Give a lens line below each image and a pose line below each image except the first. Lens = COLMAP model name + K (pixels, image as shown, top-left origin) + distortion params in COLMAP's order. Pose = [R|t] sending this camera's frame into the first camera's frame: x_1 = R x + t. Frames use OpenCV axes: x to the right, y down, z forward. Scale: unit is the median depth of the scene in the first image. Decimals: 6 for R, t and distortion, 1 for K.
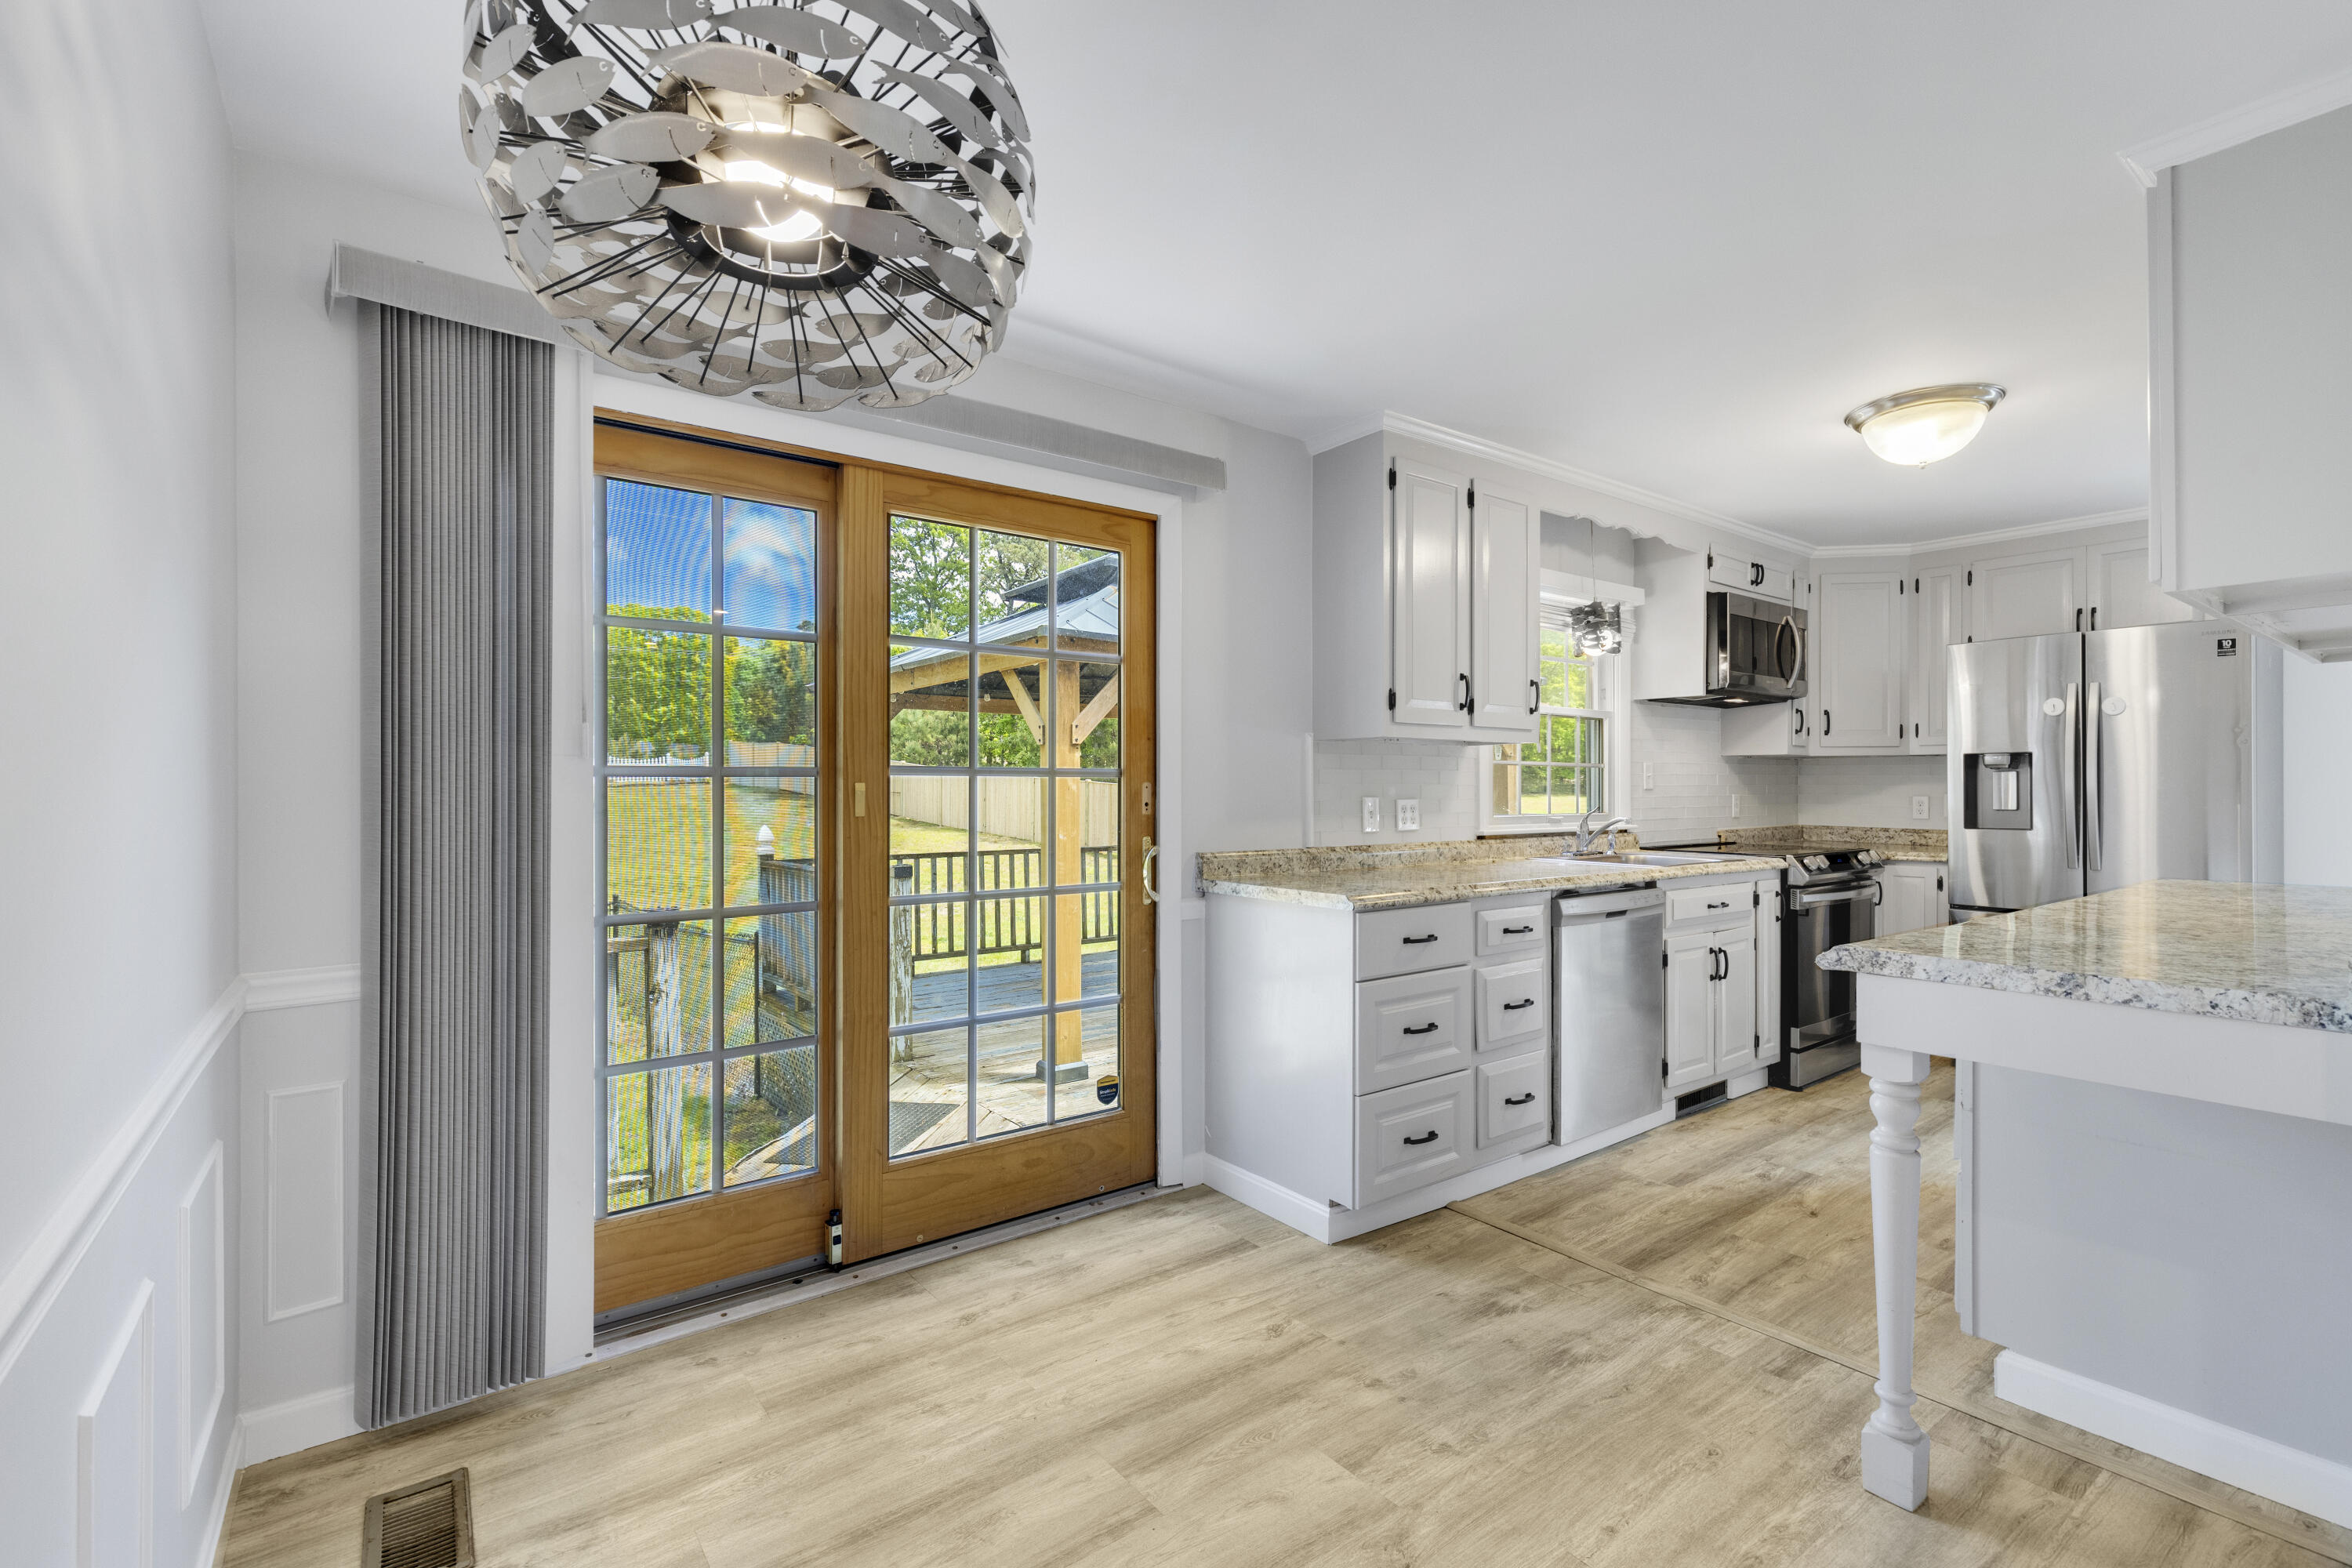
lens RADIAL K [[1051.3, 0, 1188.1], [0, 1051.3, 787.7], [0, 0, 1]] dist [0.003370, -0.000300]
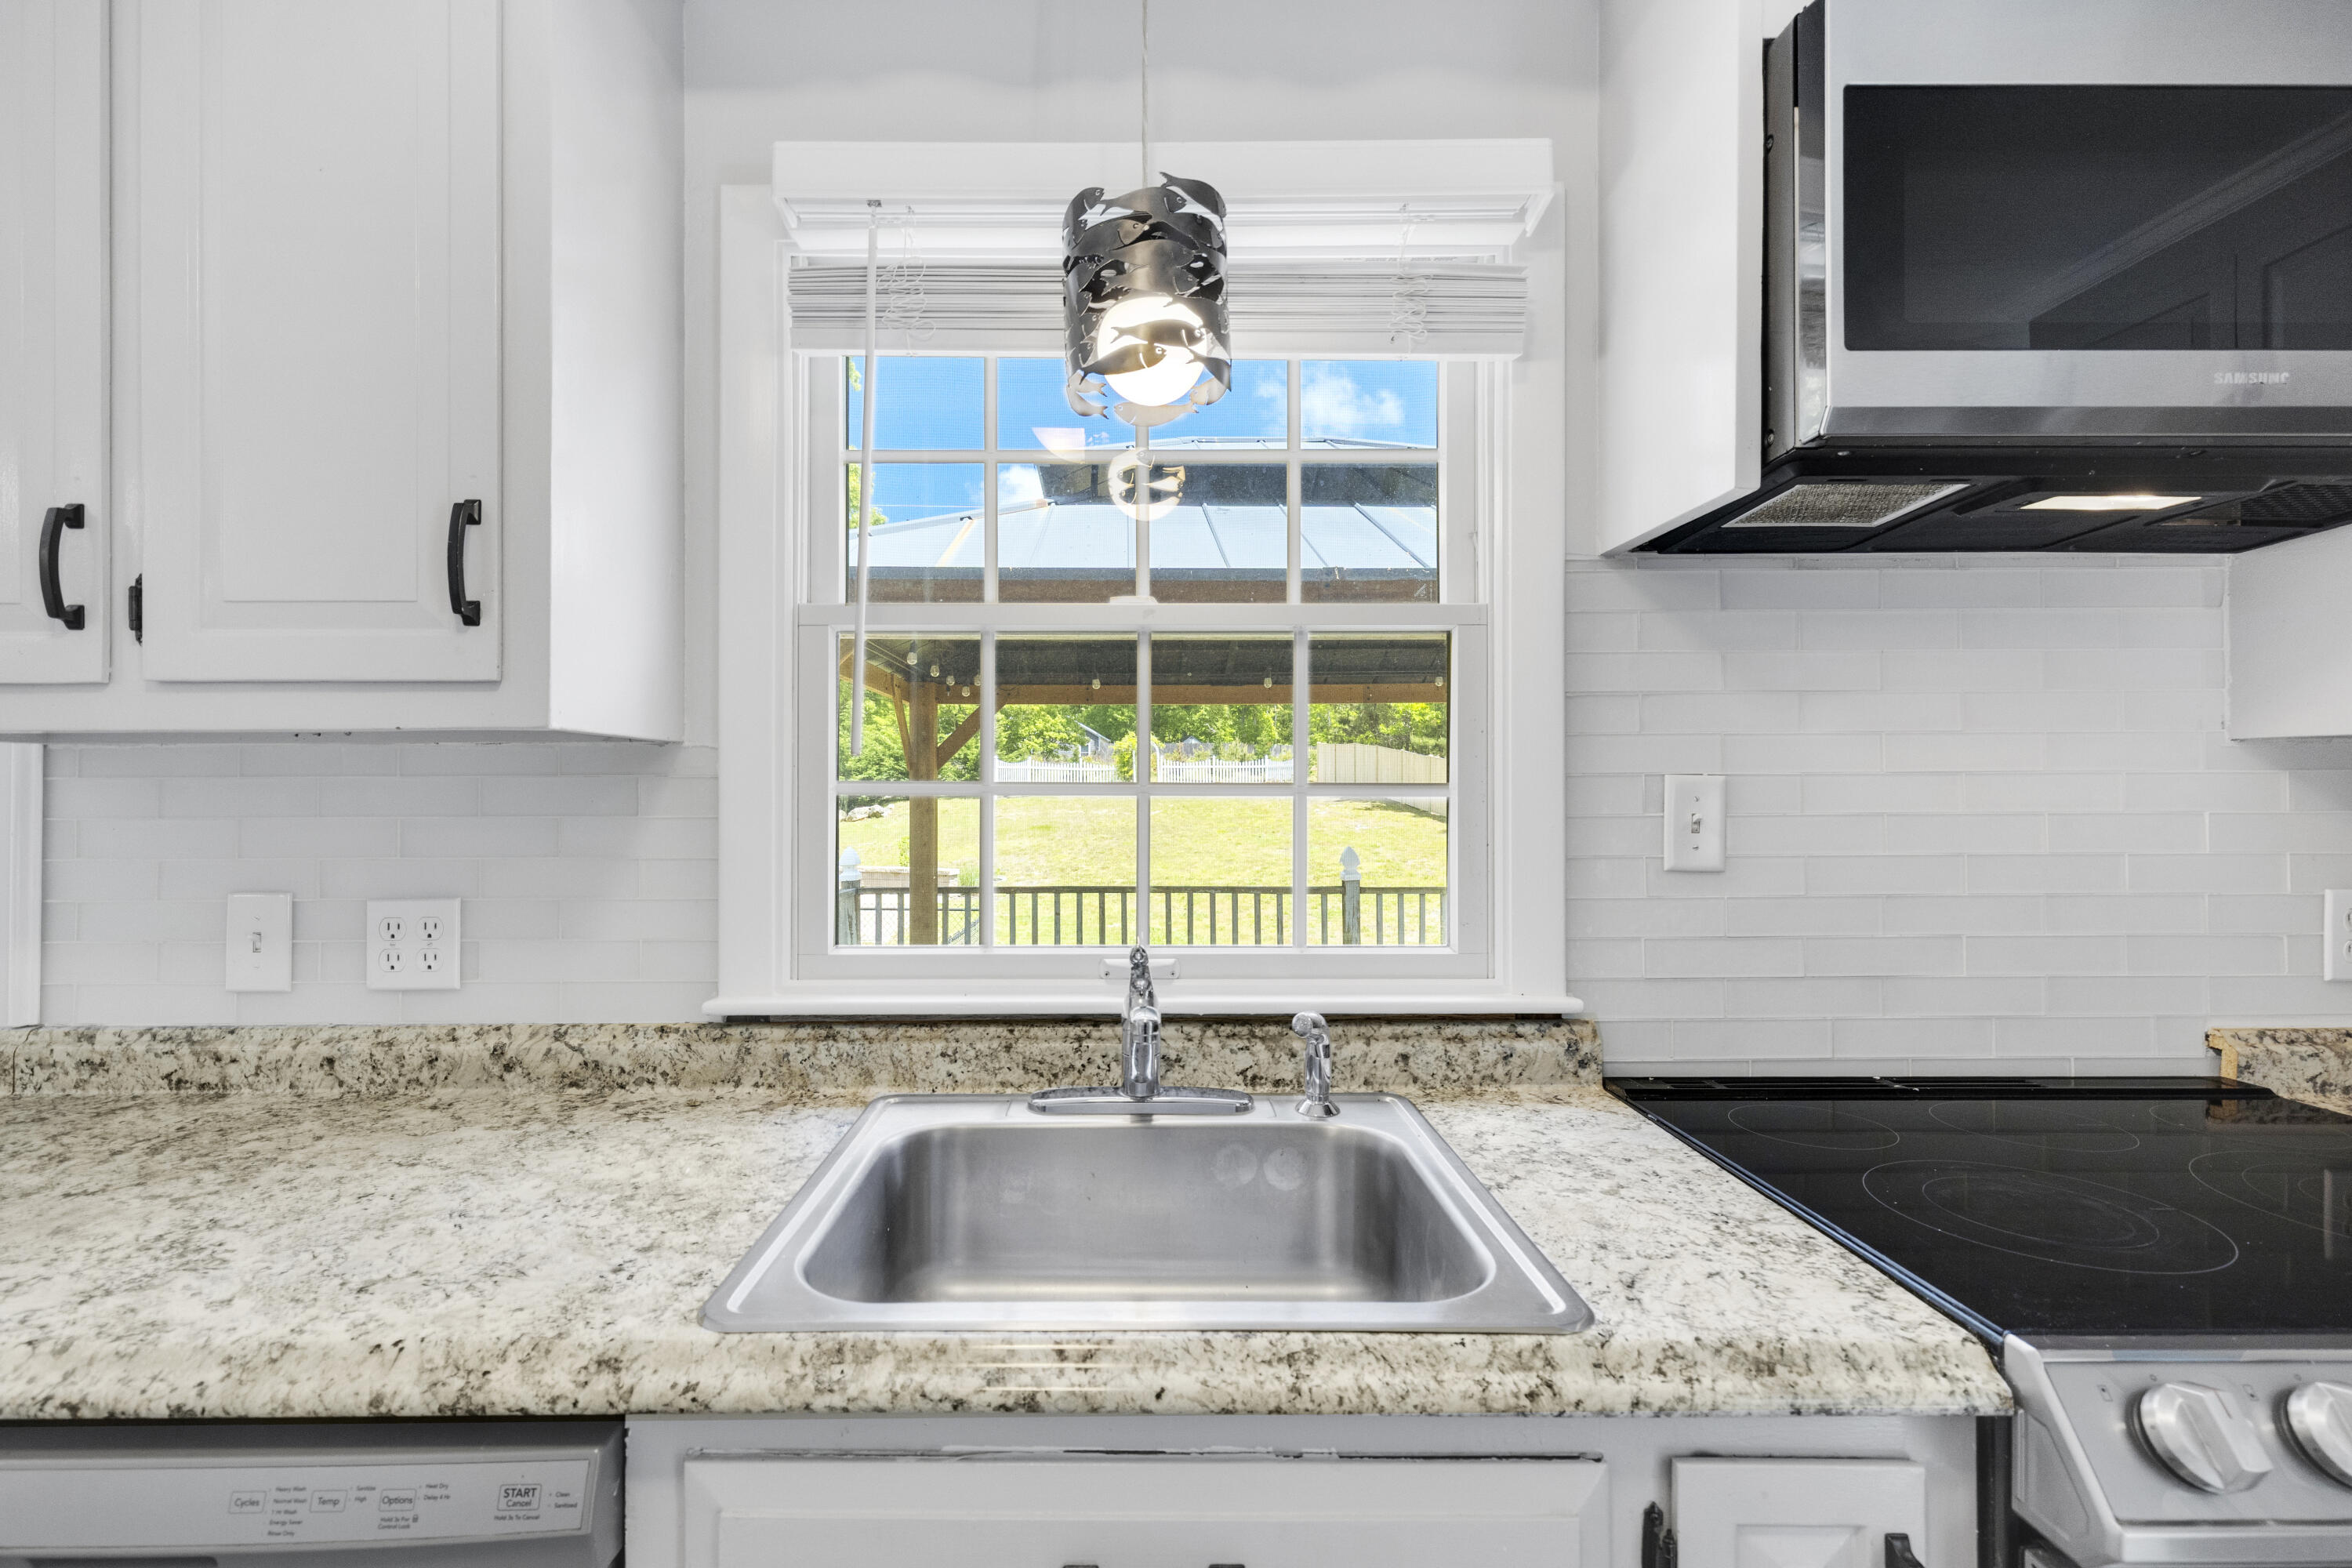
lens RADIAL K [[1051.3, 0, 1168.3], [0, 1051.3, 785.4], [0, 0, 1]] dist [0.003370, -0.000300]
pose [[0.805518, -0.003847, -0.592559, 0.657218], [0.000470, 0.999983, -0.005853, -0.026636], [0.592571, 0.004436, 0.805506, 0.913362]]
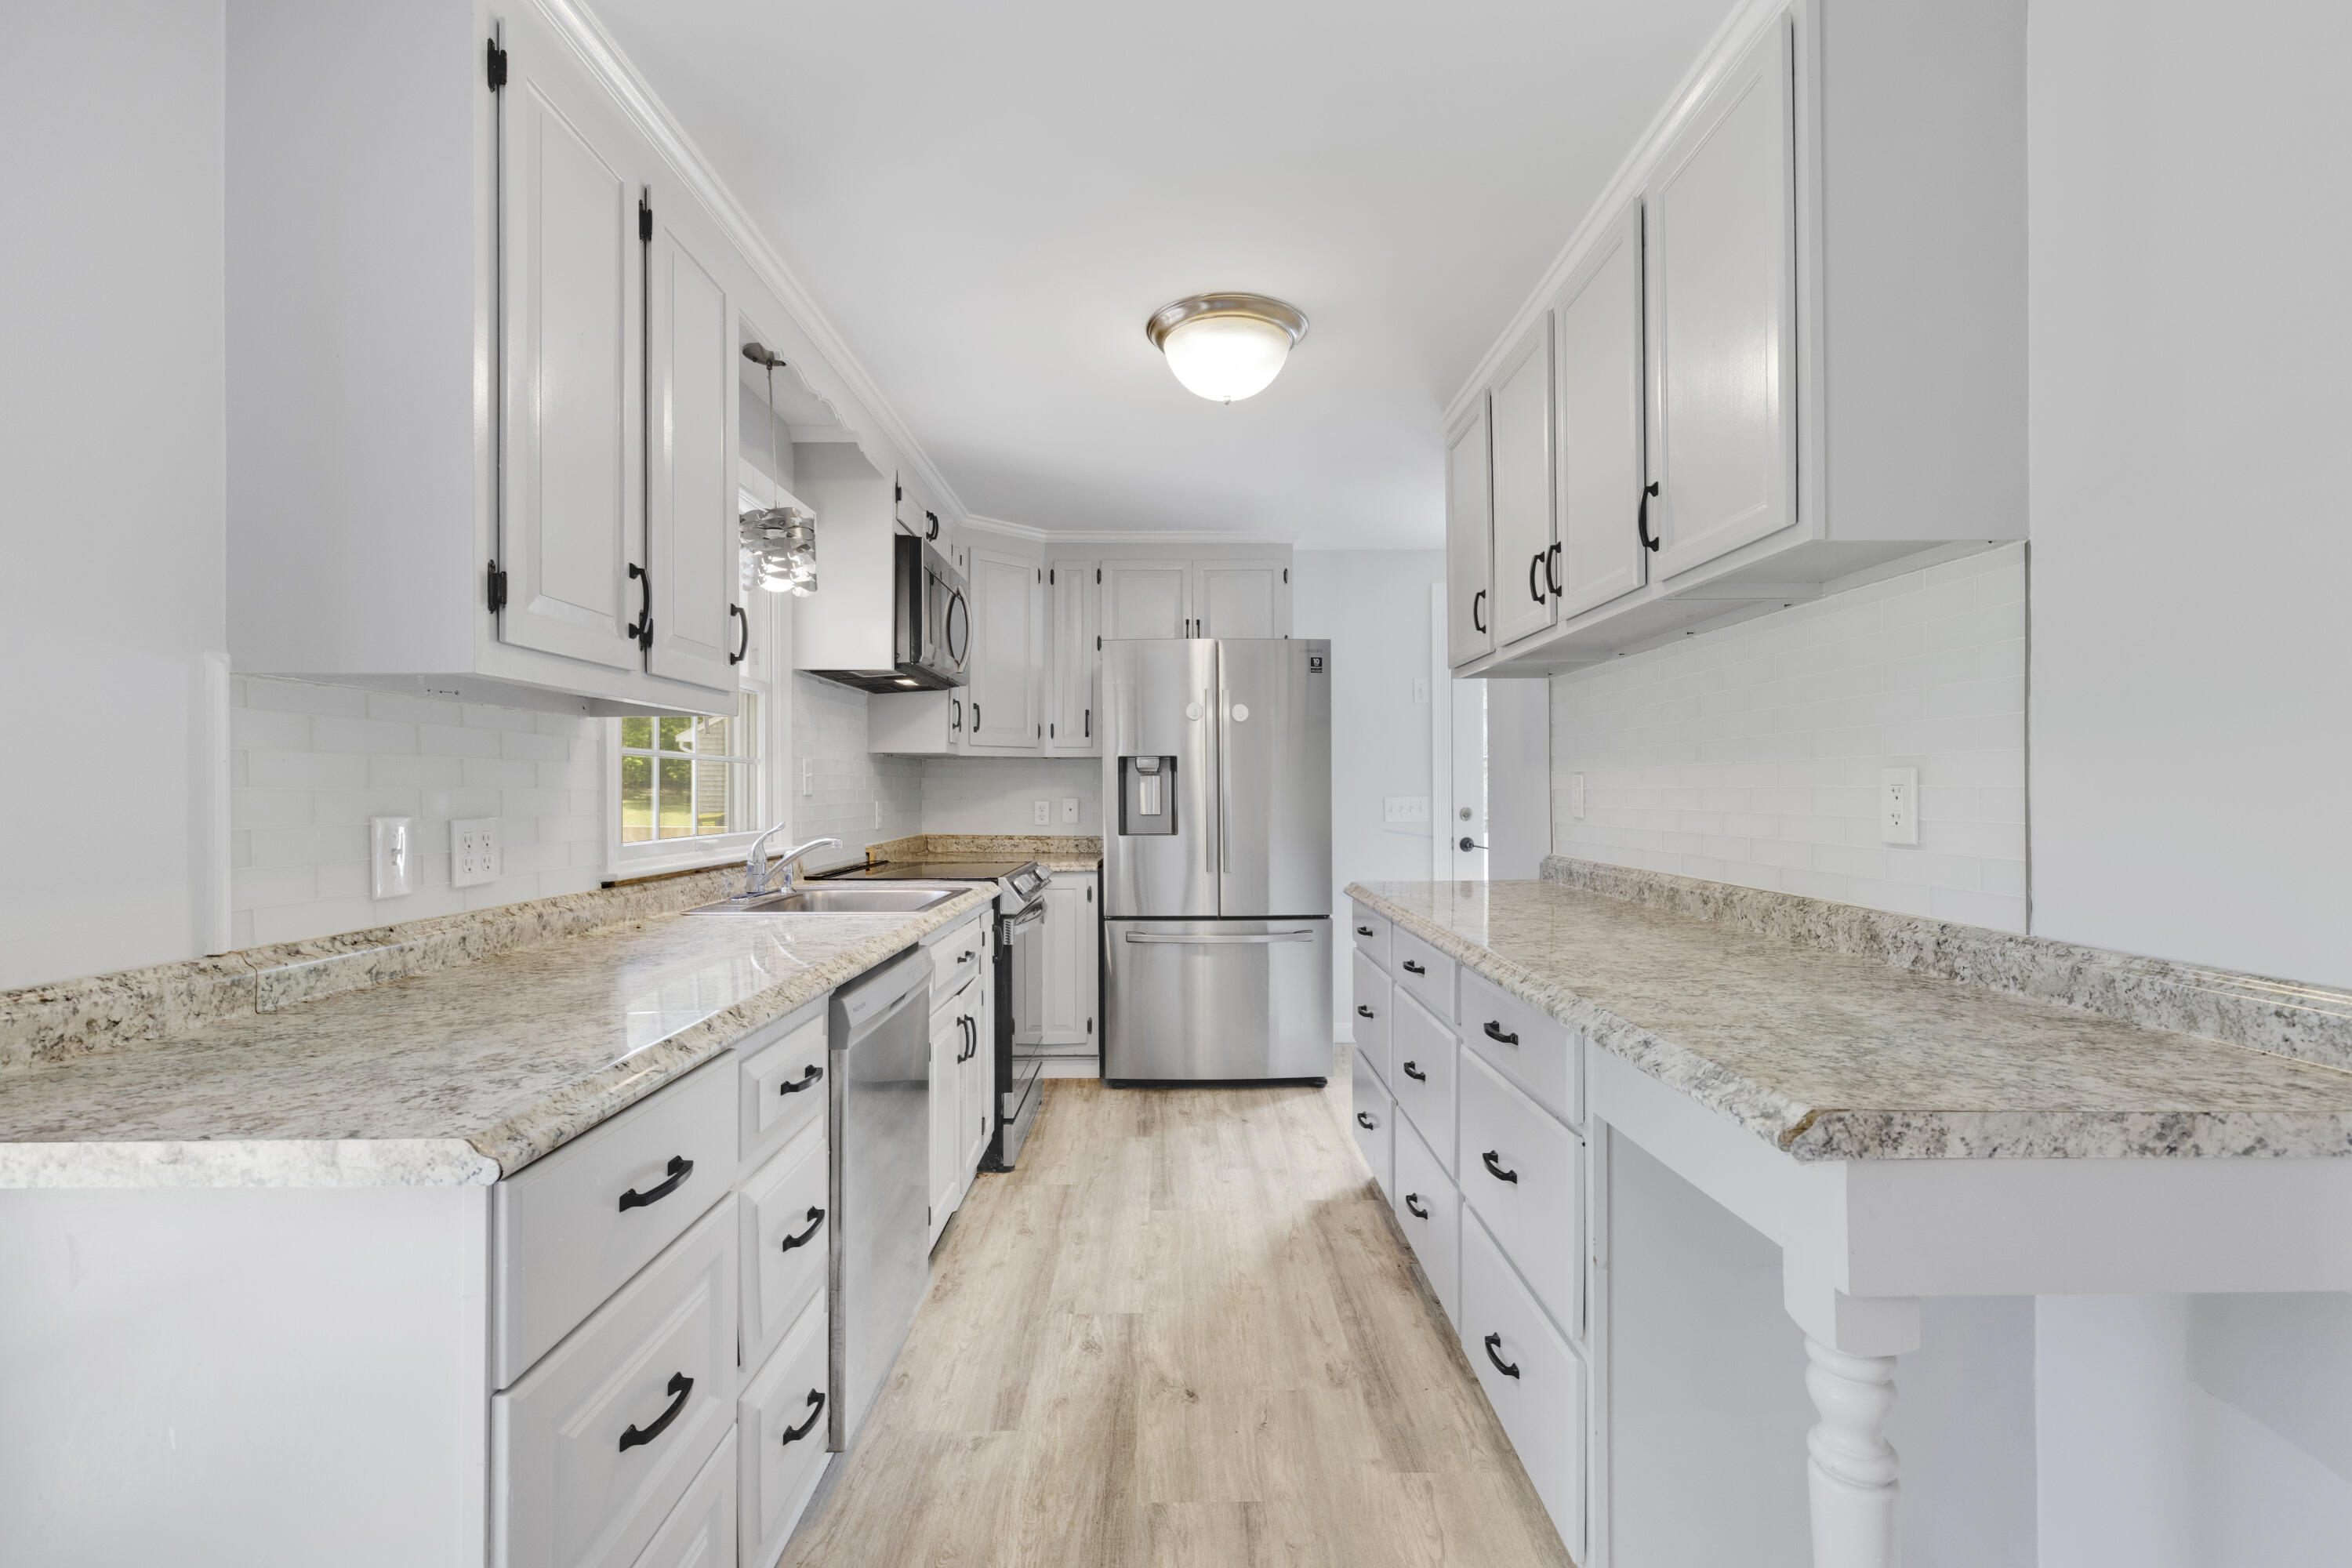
lens RADIAL K [[1051.3, 0, 1179.8], [0, 1051.3, 787.6], [0, 0, 1]] dist [0.003370, -0.000300]
pose [[0.602476, 0.000557, 0.798137, 0.019778], [0.002984, 0.999991, -0.002950, -0.001365], [-0.798131, 0.004159, 0.602469, 0.478384]]
